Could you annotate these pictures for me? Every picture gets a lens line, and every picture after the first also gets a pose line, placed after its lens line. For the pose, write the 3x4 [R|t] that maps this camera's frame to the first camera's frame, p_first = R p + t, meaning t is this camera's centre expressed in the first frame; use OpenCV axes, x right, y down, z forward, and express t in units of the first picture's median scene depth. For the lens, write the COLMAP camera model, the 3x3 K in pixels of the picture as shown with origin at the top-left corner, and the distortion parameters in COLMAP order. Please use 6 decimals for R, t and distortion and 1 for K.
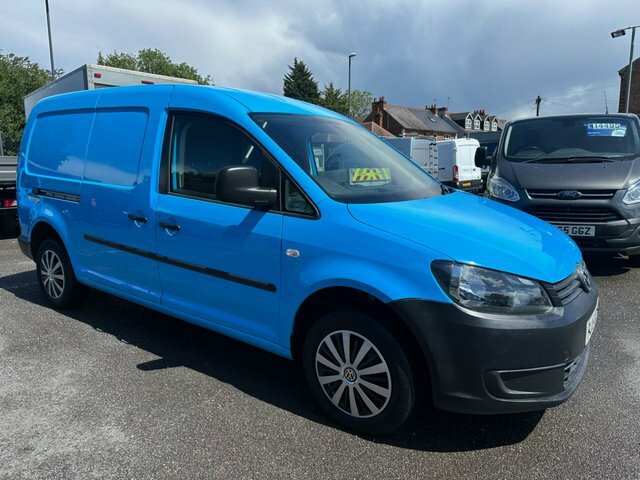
lens RADIAL K [[464.2, 0, 320.0], [0, 464.2, 240.0], [0, 0, 1]] dist [0.033654, -0.043670]
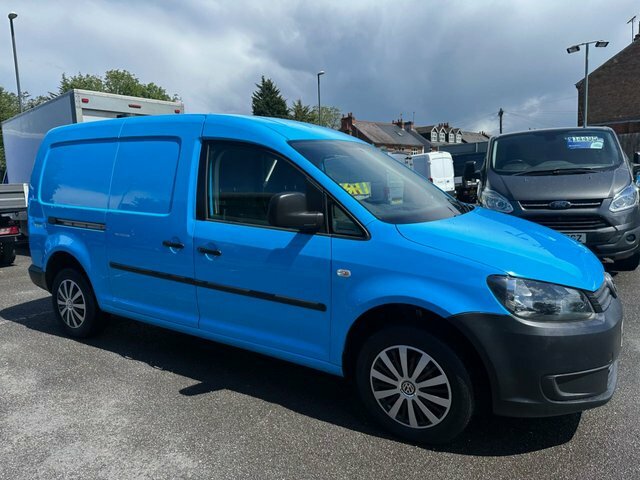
lens RADIAL K [[464.2, 0, 320.0], [0, 464.2, 240.0], [0, 0, 1]] dist [0.033654, -0.043670]
pose [[0.997160, -0.038885, 0.064493, -0.146609], [0.040906, 0.998703, -0.030322, -0.014381], [-0.063230, 0.032874, 0.997457, -0.034379]]
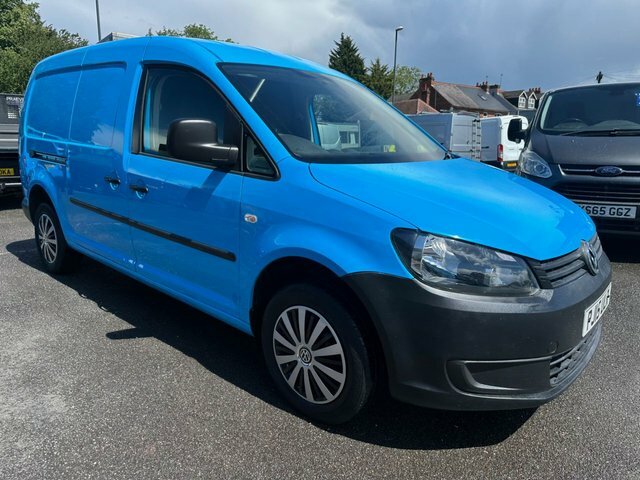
lens RADIAL K [[464.2, 0, 320.0], [0, 464.2, 240.0], [0, 0, 1]] dist [0.033654, -0.043670]
pose [[0.995040, 0.033501, -0.093668, 0.132466], [-0.029525, 0.998616, 0.043516, 0.022464], [0.094997, -0.040535, 0.994652, 0.097409]]
